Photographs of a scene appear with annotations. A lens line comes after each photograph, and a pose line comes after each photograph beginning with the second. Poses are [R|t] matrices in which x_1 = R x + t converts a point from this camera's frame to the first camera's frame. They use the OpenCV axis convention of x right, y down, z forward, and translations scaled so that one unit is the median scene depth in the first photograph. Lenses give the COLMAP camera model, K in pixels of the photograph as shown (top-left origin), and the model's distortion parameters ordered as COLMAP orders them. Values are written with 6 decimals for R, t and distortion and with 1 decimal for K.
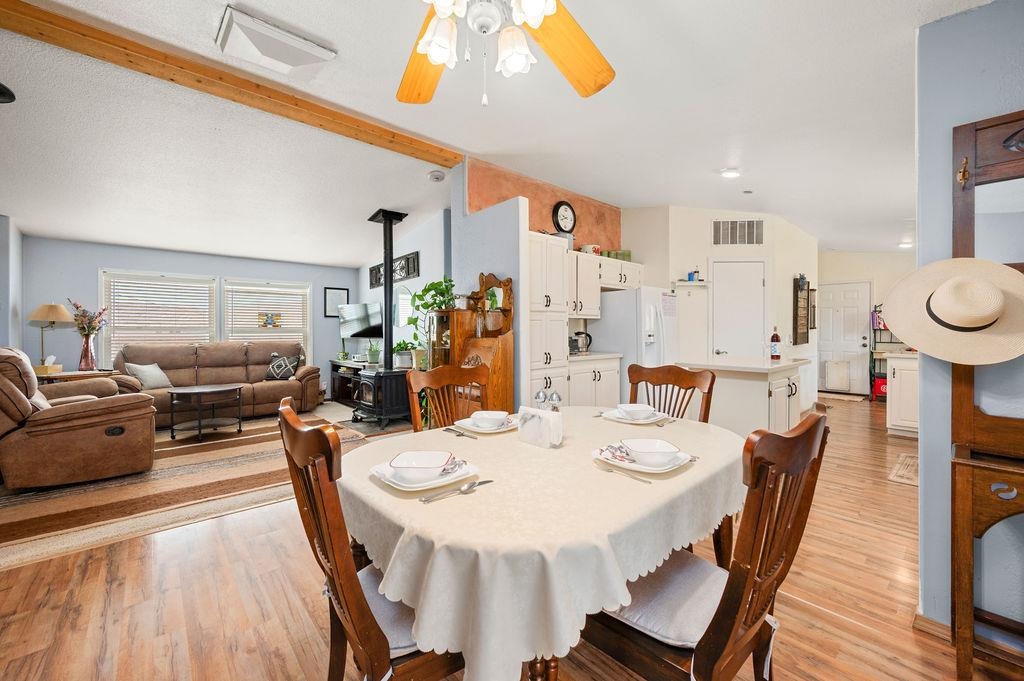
lens RADIAL K [[410.9, 0, 514.1], [0, 410.9, 326.2], [0, 0, 1]] dist [0.000123, -0.000099]
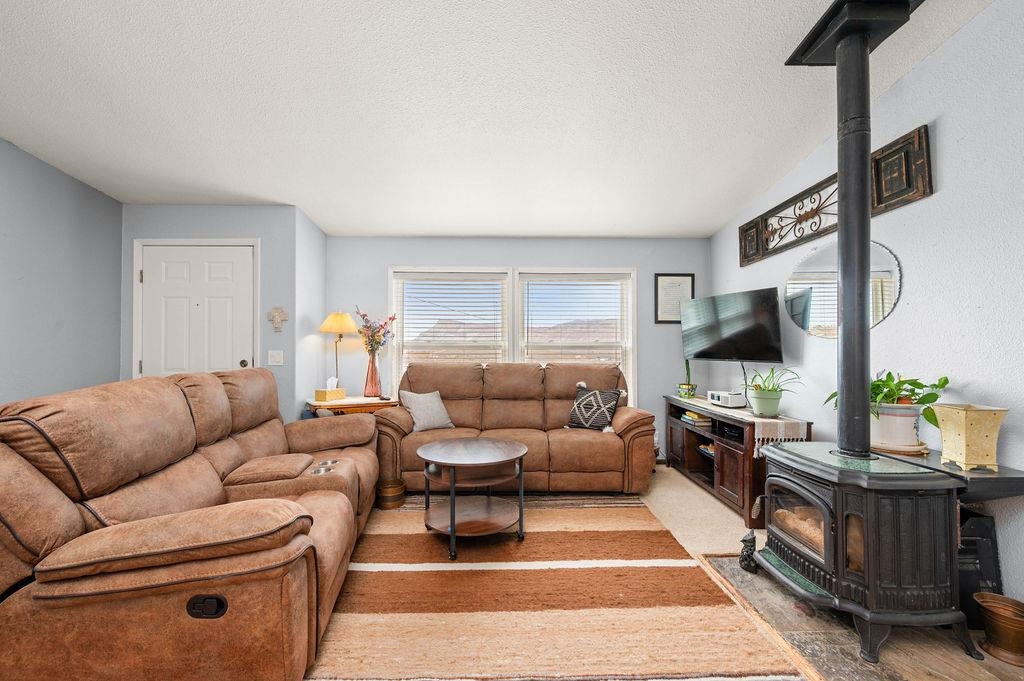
lens RADIAL K [[420.0, 0, 512.0], [0, 420.0, 340.5], [0, 0, 1]] dist [-0.000376, -0.000084]
pose [[0.758235, -0.003485, -0.651972, -0.263747], [0.004429, 0.999990, -0.000195, 0.002532], [0.651966, -0.002740, 0.758243, 0.476770]]
